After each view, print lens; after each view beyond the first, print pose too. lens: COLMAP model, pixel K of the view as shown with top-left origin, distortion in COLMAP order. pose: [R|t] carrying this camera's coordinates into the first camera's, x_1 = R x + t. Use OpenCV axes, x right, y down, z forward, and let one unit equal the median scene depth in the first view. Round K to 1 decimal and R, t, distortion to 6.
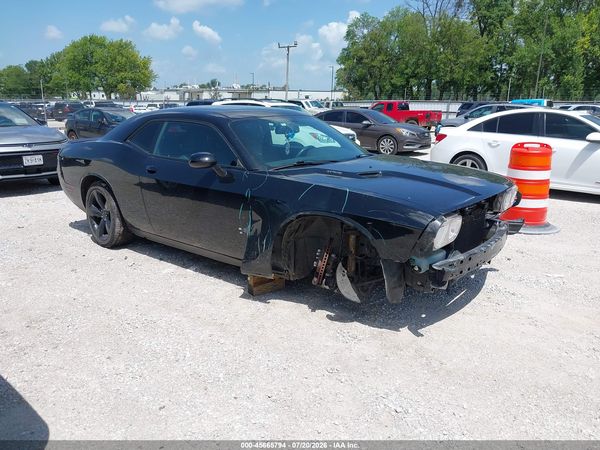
lens RADIAL K [[470.4, 0, 294.4], [0, 470.4, 232.5], [0, 0, 1]] dist [-0.000618, -0.005165]
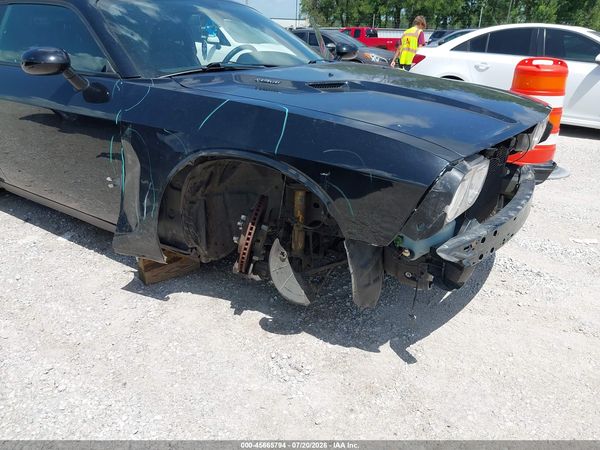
lens RADIAL K [[470.4, 0, 294.4], [0, 470.4, 232.5], [0, 0, 1]] dist [-0.000618, -0.005165]
pose [[0.997291, -0.011121, 0.072717, 0.070779], [0.001454, 0.991293, 0.131664, -0.019541], [-0.073549, -0.131201, 0.988624, 0.383964]]
